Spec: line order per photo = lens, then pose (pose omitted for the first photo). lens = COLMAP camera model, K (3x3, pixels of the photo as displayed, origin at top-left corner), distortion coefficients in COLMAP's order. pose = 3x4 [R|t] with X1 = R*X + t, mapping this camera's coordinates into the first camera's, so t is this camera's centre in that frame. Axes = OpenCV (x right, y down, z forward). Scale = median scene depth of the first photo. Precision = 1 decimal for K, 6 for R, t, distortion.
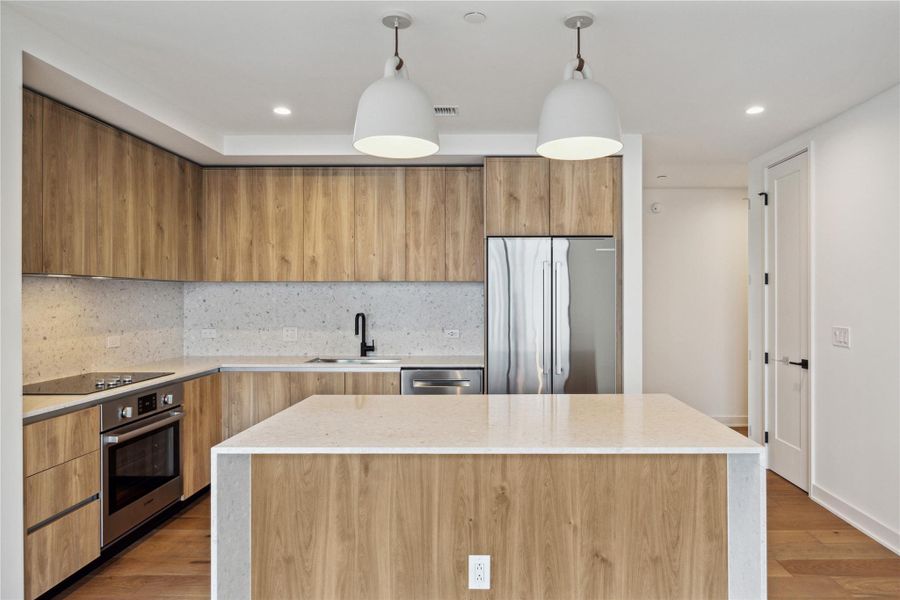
lens RADIAL K [[564.4, 0, 492.5], [0, 564.4, 297.8], [0, 0, 1]] dist [-0.005653, -0.000490]
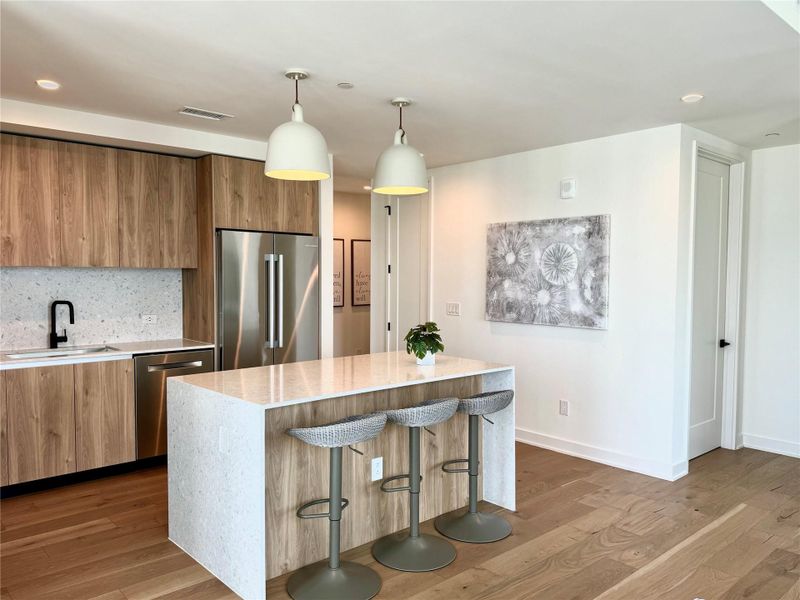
lens RADIAL K [[611.1, 0, 400.0], [0, 611.1, 300.0], [0, 0, 1]] dist [0.108521, -0.158583]
pose [[0.739451, -0.022540, 0.672833, -0.519576], [-0.005013, 0.999227, 0.038984, -0.017107], [-0.673192, -0.032200, 0.738766, -0.124217]]
